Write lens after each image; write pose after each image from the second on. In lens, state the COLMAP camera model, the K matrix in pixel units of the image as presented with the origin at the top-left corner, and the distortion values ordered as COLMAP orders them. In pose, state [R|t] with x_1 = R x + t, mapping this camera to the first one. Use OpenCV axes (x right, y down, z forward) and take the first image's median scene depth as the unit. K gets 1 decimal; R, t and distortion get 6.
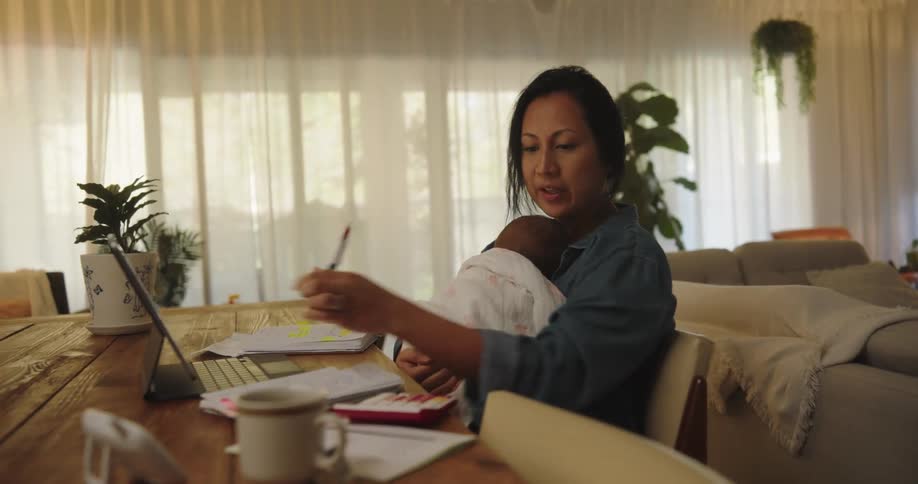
lens RADIAL K [[807.9, 0, 453.9], [0, 807.9, 242.5], [0, 0, 1]] dist [-0.008865, 0.035146]
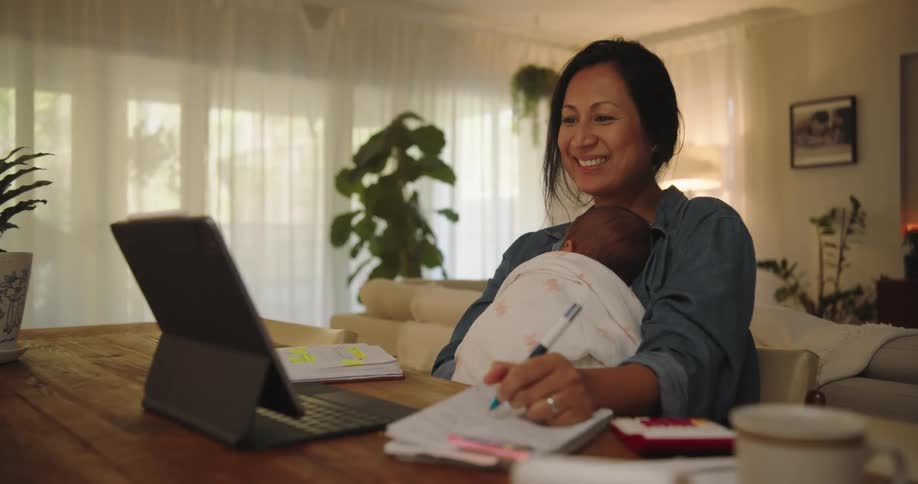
lens RADIAL K [[807.9, 0, 462.4], [0, 807.9, 243.0], [0, 0, 1]] dist [-0.008865, 0.035146]
pose [[0.939406, 0.030798, 0.341421, -0.044910], [-0.016822, 0.998898, -0.043821, 0.007027], [-0.342394, 0.035422, 0.938888, 0.047831]]
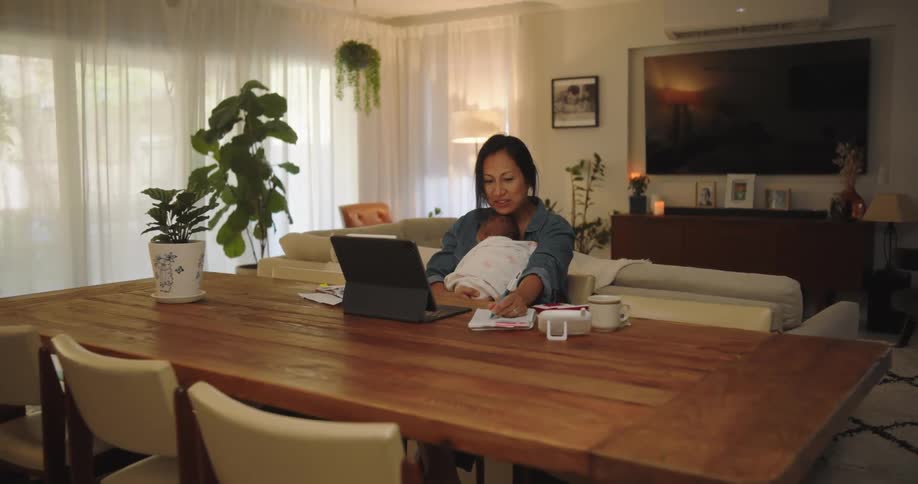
lens RADIAL K [[730.0, 0, 457.6], [0, 730.0, 239.7], [0, 0, 1]] dist [0.013696, 0.001791]
pose [[0.816155, -0.025781, 0.577258, -0.155975], [0.003197, 0.999190, 0.040105, -0.008032], [-0.577825, -0.030887, 0.815576, -0.054366]]
